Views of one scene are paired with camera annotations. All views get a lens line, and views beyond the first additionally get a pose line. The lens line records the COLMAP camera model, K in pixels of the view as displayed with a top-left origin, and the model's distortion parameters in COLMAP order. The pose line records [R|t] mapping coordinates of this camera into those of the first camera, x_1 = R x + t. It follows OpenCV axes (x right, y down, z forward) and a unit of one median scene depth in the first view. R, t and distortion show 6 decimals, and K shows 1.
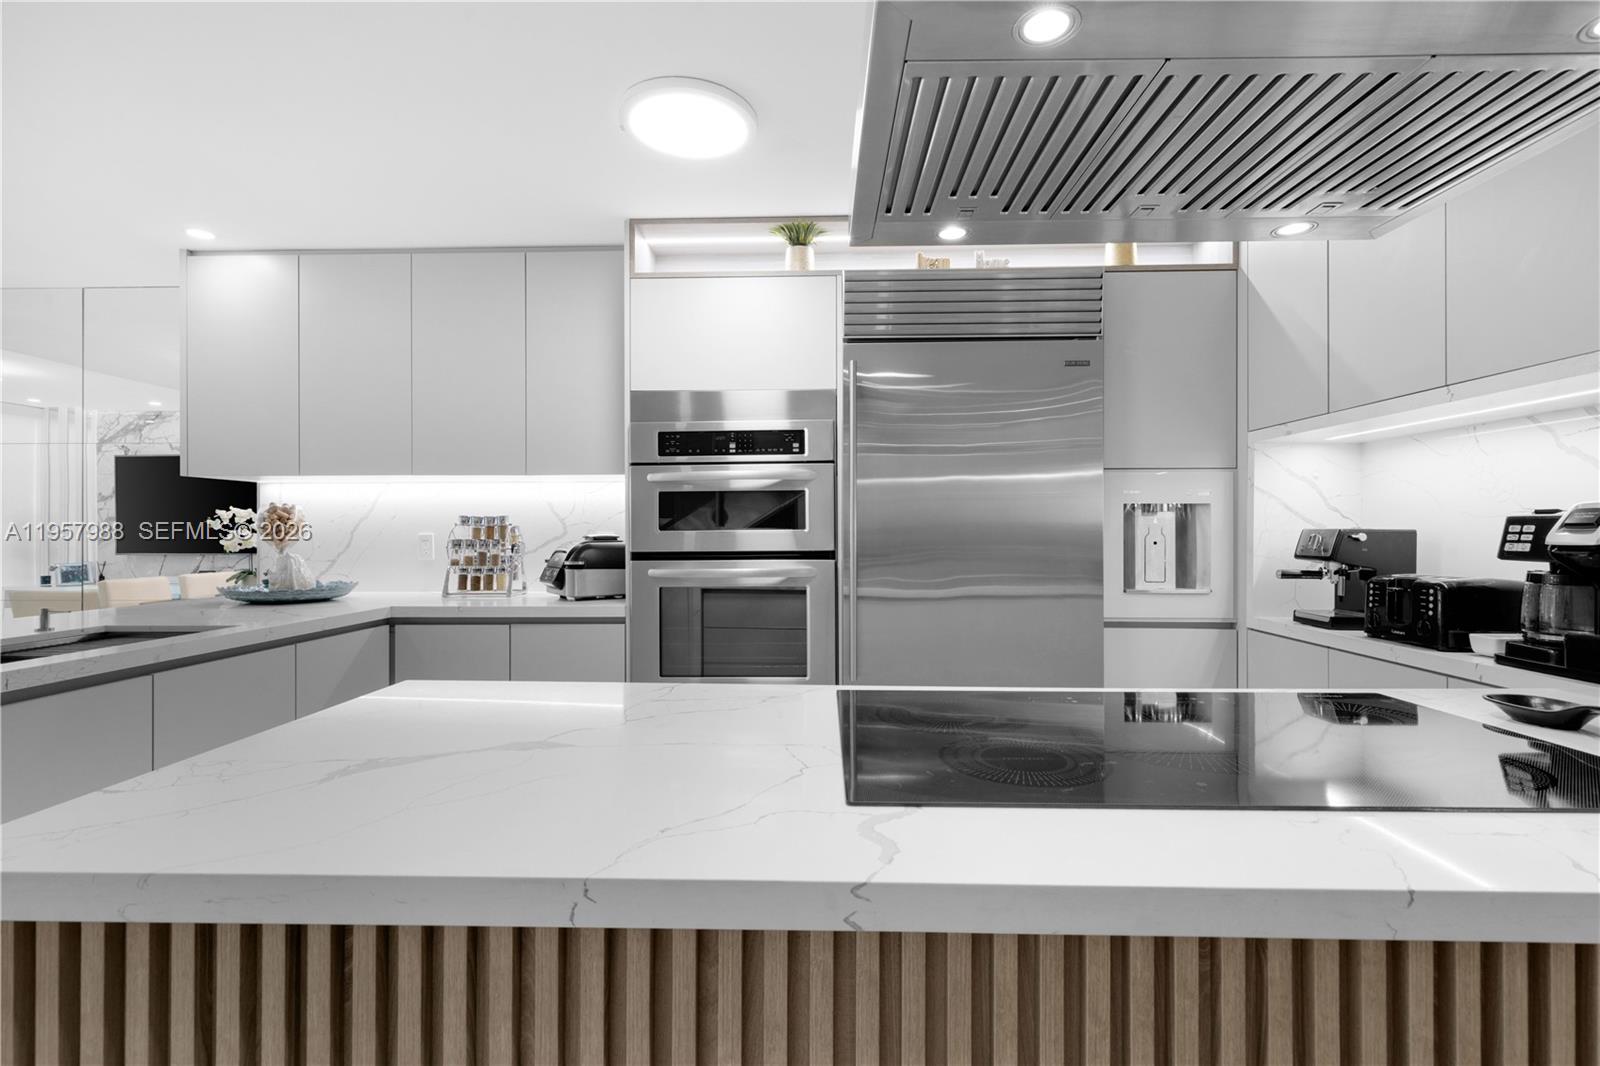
lens RADIAL K [[739.2, 0, 801.0], [0, 739.2, 527.3], [0, 0, 1]] dist [0.009576, -0.003594]
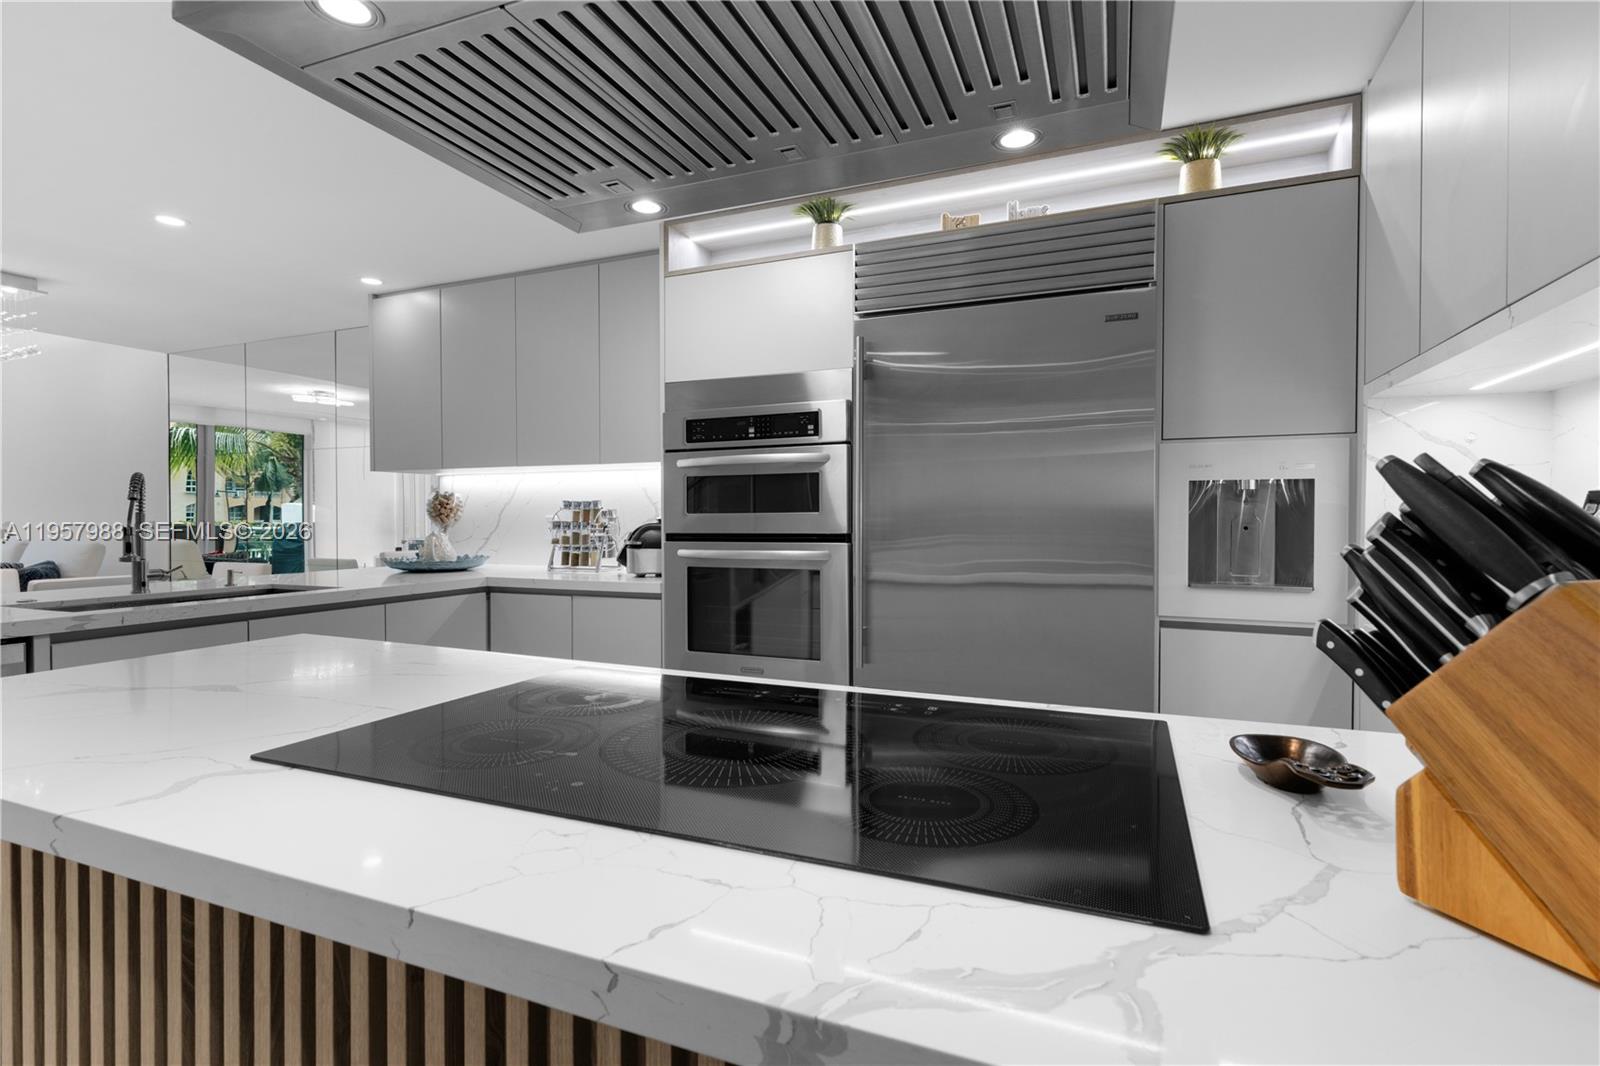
lens RADIAL K [[739.2, 0, 813.8], [0, 739.2, 515.7], [0, 0, 1]] dist [0.009576, -0.003594]
pose [[0.935533, 0.000492, -0.353239, 0.334246], [0.001568, 0.999983, 0.005545, 0.002380], [0.353236, -0.005741, 0.935517, 0.071405]]
